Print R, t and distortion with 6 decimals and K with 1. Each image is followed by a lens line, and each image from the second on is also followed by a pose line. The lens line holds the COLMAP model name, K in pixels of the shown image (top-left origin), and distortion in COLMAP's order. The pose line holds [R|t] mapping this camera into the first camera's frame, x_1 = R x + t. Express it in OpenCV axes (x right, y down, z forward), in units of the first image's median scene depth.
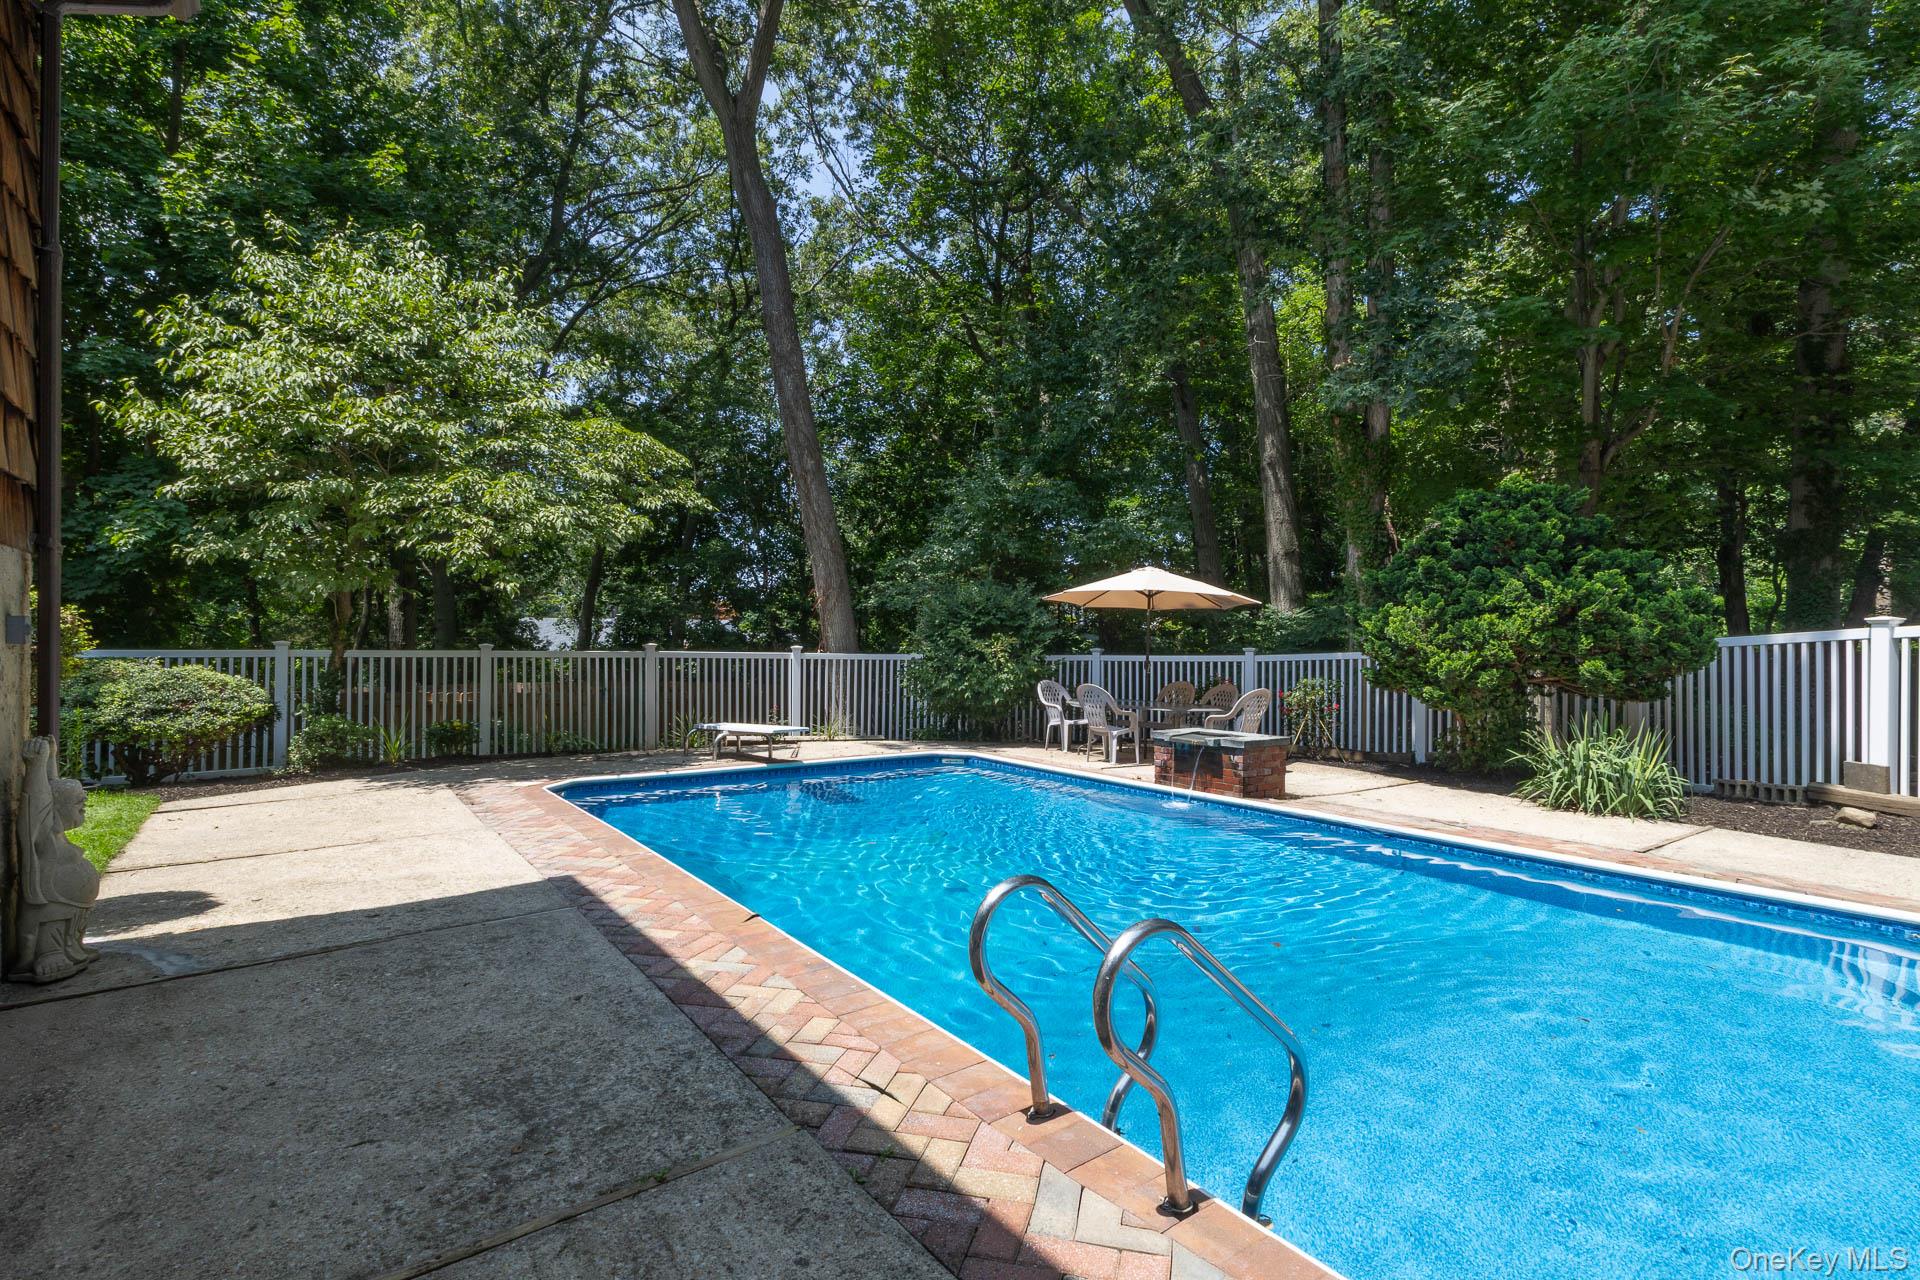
lens RADIAL K [[915.9, 0, 955.0], [0, 915.9, 646.1], [0, 0, 1]] dist [0.002648, -0.002510]
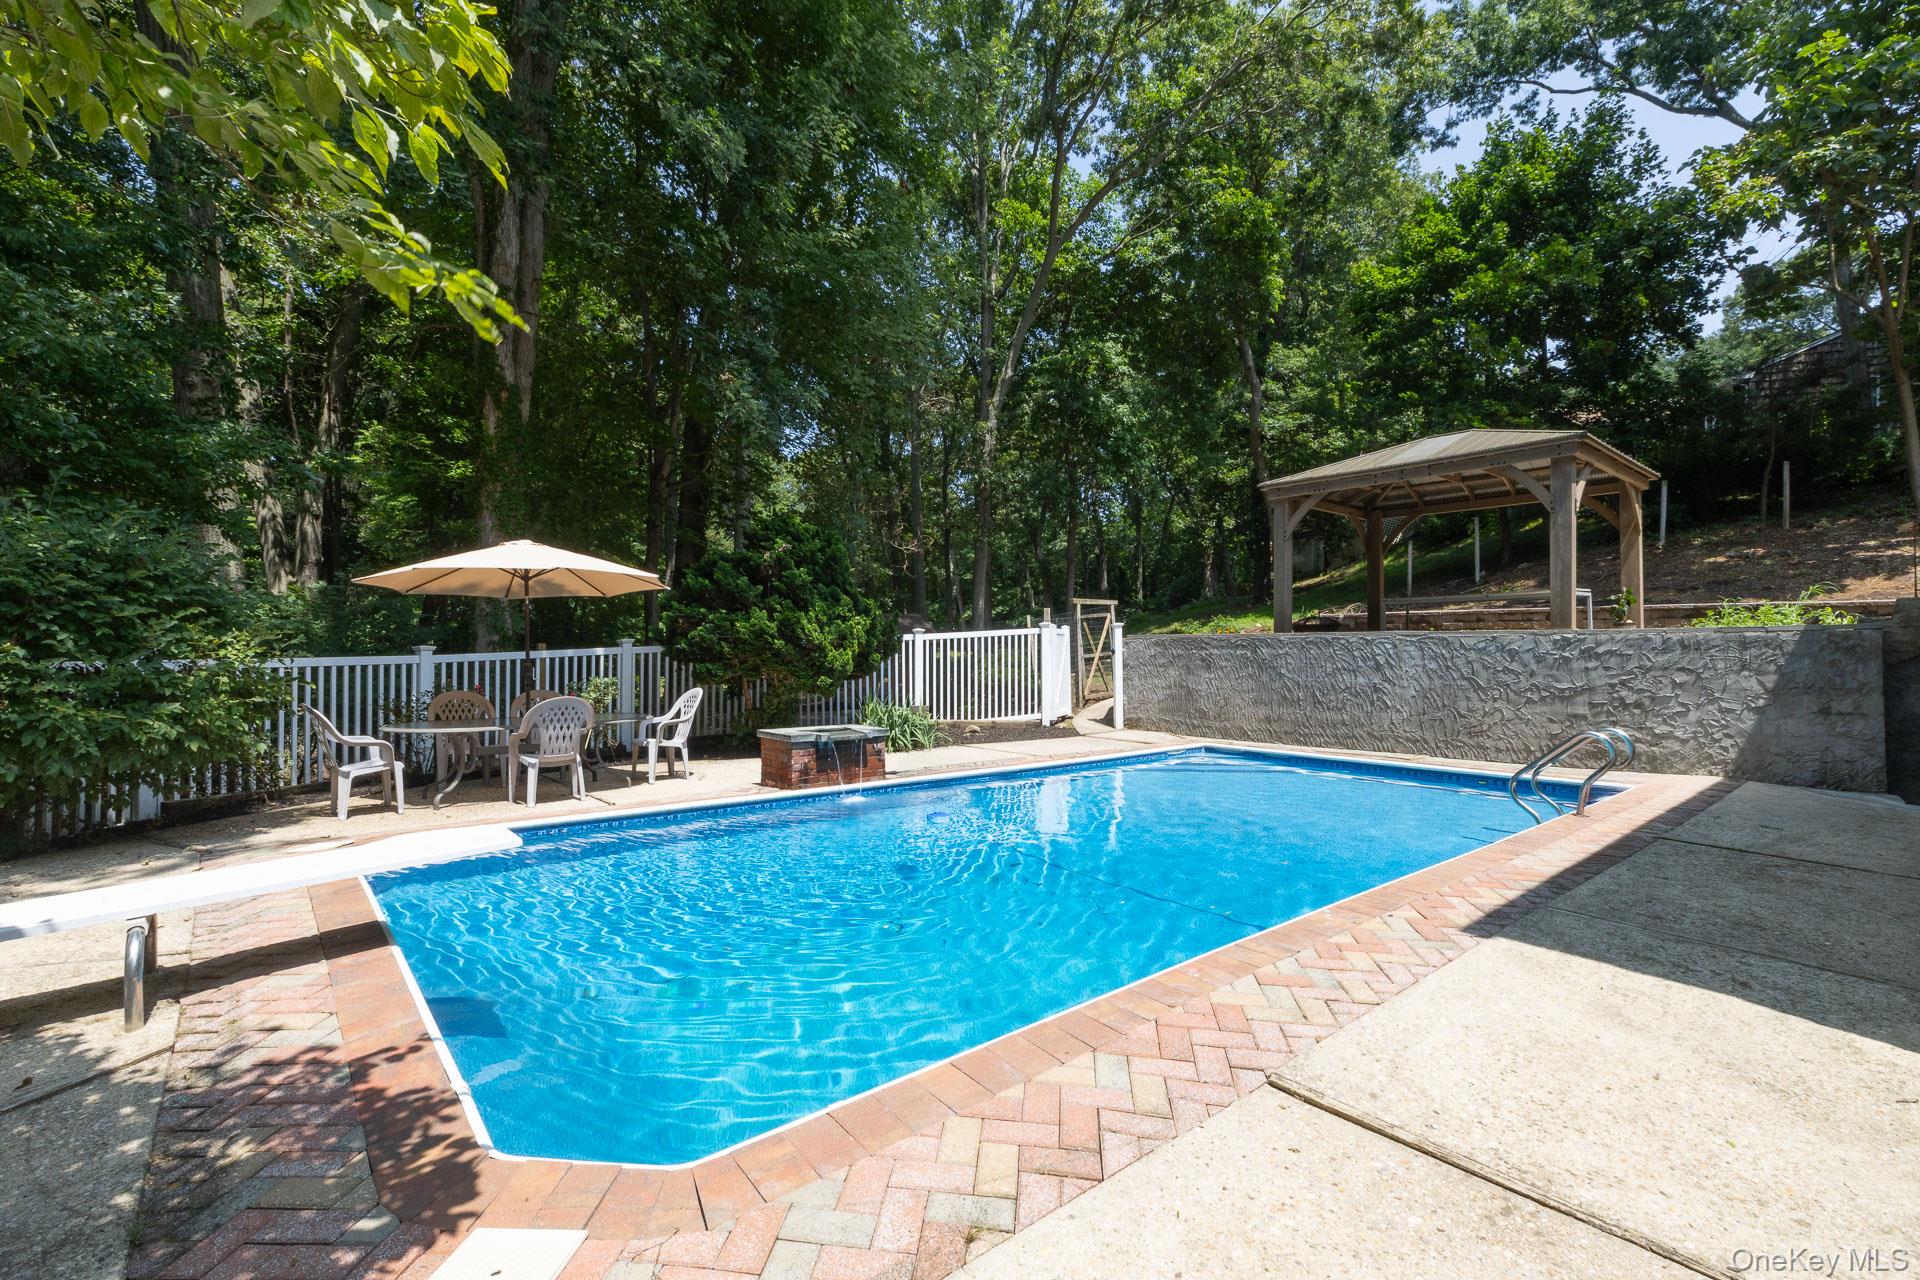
lens RADIAL K [[845.7, 0, 1000.4], [0, 845.7, 644.6], [0, 0, 1]] dist [-0.005232, -0.000744]
pose [[-0.100058, -0.004065, 0.994973, -0.661931], [-0.000615, 0.999992, 0.004024, -0.002729], [-0.994981, -0.000210, -0.100060, 0.873811]]
